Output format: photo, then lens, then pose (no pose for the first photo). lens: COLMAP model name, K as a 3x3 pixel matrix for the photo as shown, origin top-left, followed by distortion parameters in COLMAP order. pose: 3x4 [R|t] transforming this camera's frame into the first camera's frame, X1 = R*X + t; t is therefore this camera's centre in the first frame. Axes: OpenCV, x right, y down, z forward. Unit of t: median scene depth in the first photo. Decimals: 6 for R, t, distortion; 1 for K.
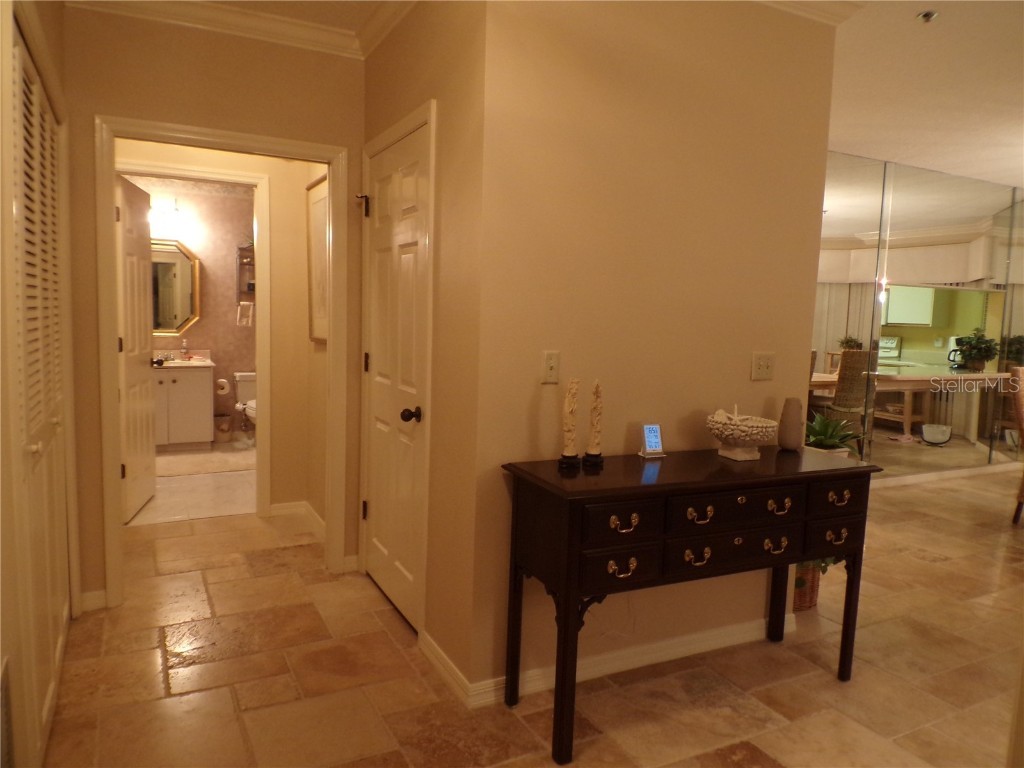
lens RADIAL K [[718.5, 0, 518.3], [0, 718.5, 381.3], [0, 0, 1]] dist [0.106347, -0.155343]
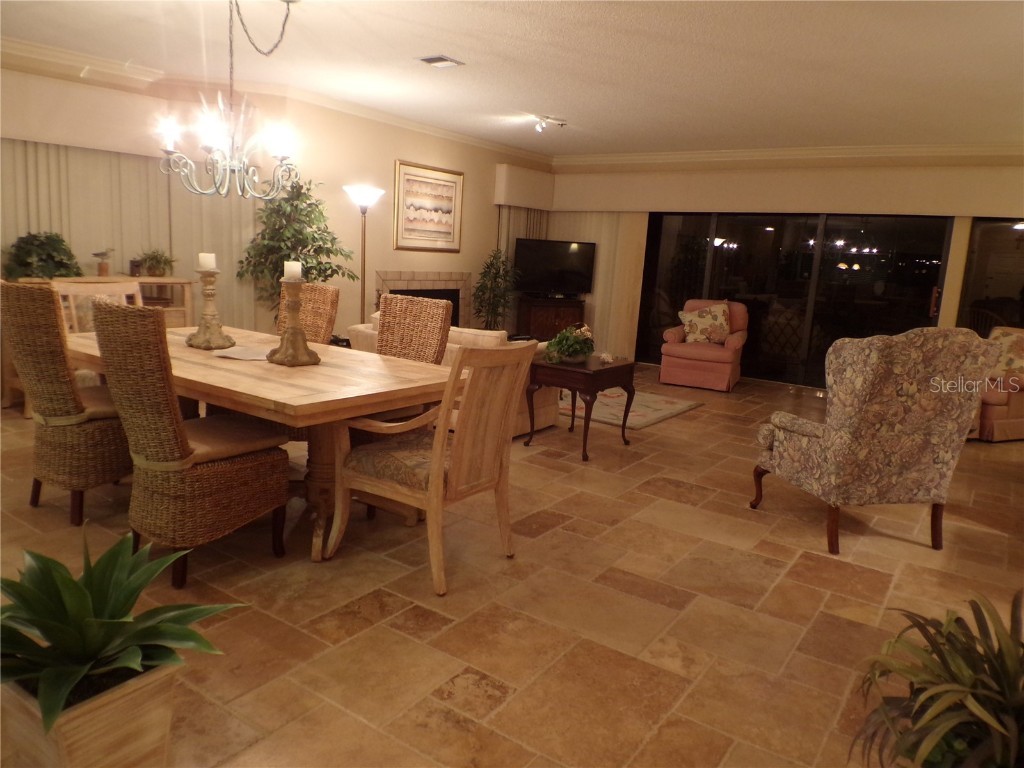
lens RADIAL K [[718.5, 0, 514.9], [0, 718.5, 385.4], [0, 0, 1]] dist [0.106347, -0.155343]
pose [[-0.458007, -0.223992, 0.860266, 0.097512], [0.008890, 0.966531, 0.256394, -0.074292], [-0.888904, 0.125078, -0.440687, 0.800916]]
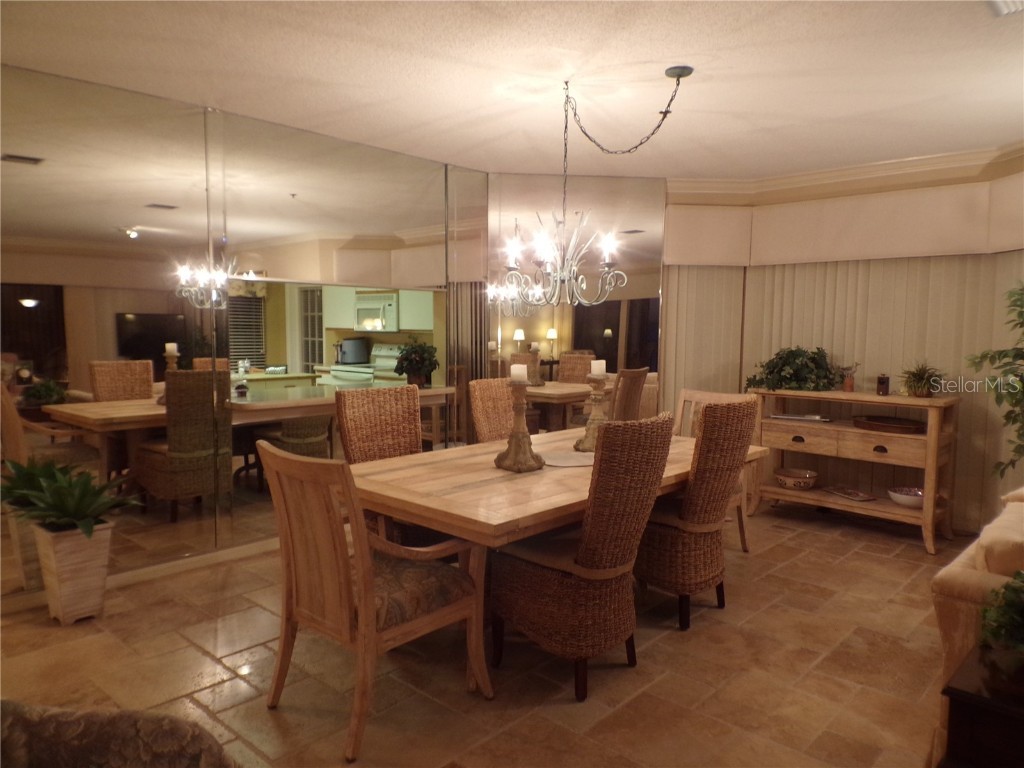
lens RADIAL K [[718.5, 0, 510.0], [0, 718.5, 380.2], [0, 0, 1]] dist [0.106347, -0.155343]
pose [[0.939382, -0.052353, 0.338852, 0.473516], [0.056788, 0.998381, -0.003177, -0.013485], [-0.338137, 0.022227, 0.940834, 0.205924]]
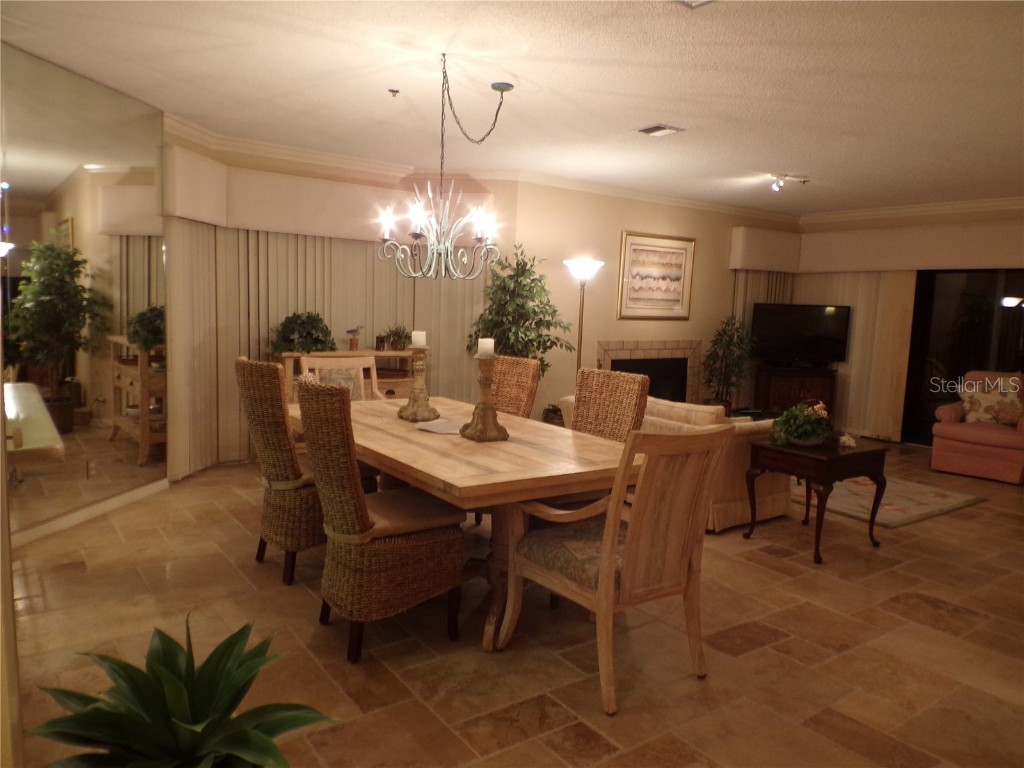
lens RADIAL K [[718.5, 0, 513.4], [0, 718.5, 385.4], [0, 0, 1]] dist [0.106347, -0.155343]
pose [[-0.135202, -0.149958, 0.979404, 0.120434], [0.053120, 0.985962, 0.158295, -0.076042], [-0.989393, 0.073428, -0.125338, 0.748561]]
